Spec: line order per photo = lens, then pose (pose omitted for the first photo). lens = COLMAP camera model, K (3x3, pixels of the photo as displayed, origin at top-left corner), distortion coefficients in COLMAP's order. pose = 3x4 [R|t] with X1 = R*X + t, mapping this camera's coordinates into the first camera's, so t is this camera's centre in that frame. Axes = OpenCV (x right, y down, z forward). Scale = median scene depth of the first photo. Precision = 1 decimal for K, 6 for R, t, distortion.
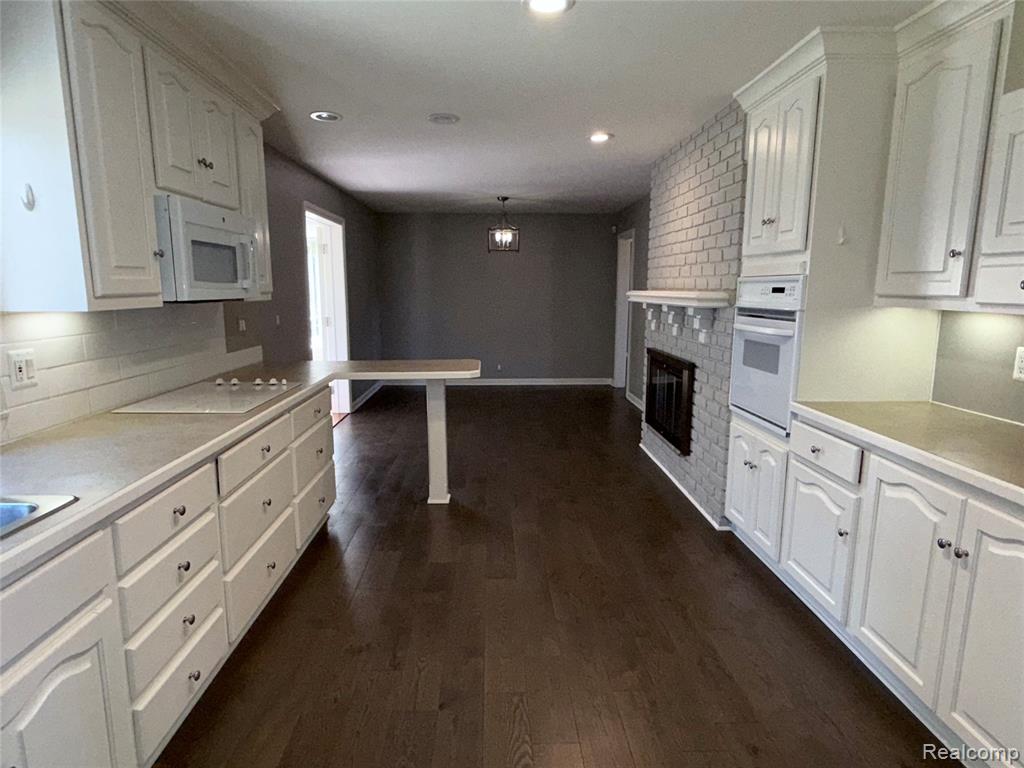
lens RADIAL K [[578.8, 0, 512.0], [0, 578.8, 384.0], [0, 0, 1]] dist [-0.015442, 0.002055]
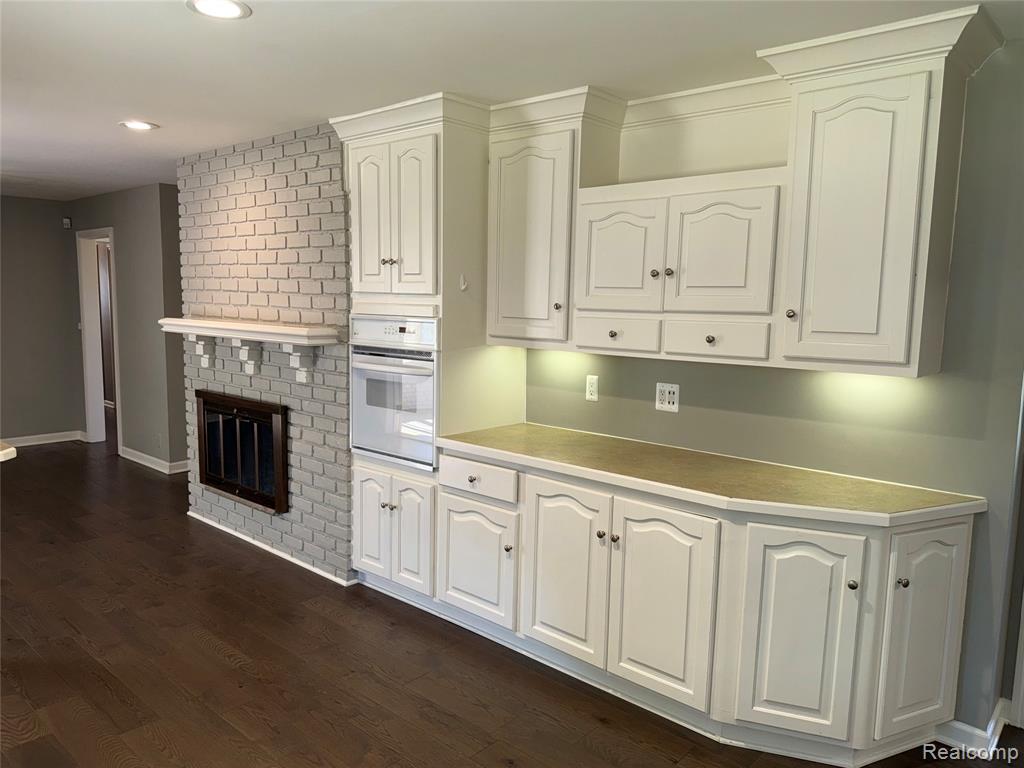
lens RADIAL K [[714.5, 0, 512.0], [0, 714.5, 384.0], [0, 0, 1]] dist [0.085091, -0.123209]
pose [[0.686406, -0.067976, 0.724034, -0.316763], [0.097868, 0.995199, 0.000653, -0.047854], [-0.720603, 0.070411, 0.689764, -0.001372]]
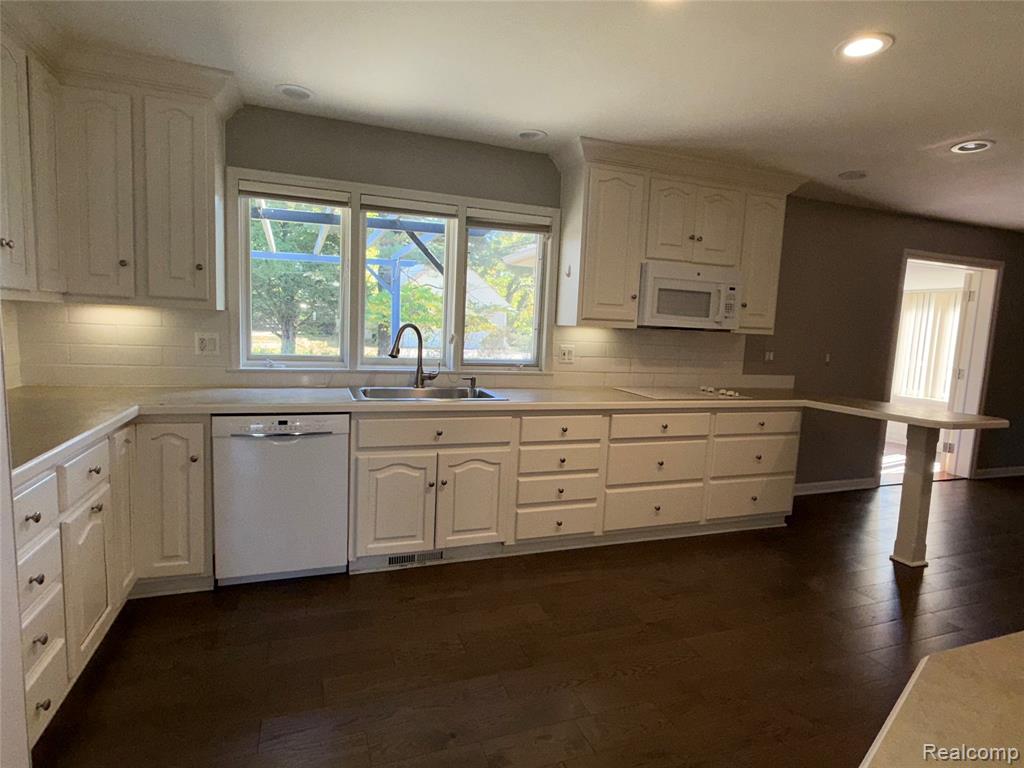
lens RADIAL K [[547.0, 0, 512.0], [0, 547.0, 384.0], [0, 0, 1]] dist [-0.030057, 0.000192]
pose [[0.312912, 0.115581, -0.942723, 0.596370], [-0.198177, 0.978666, 0.054208, 0.006634], [0.928877, 0.169864, 0.329142, 0.128965]]
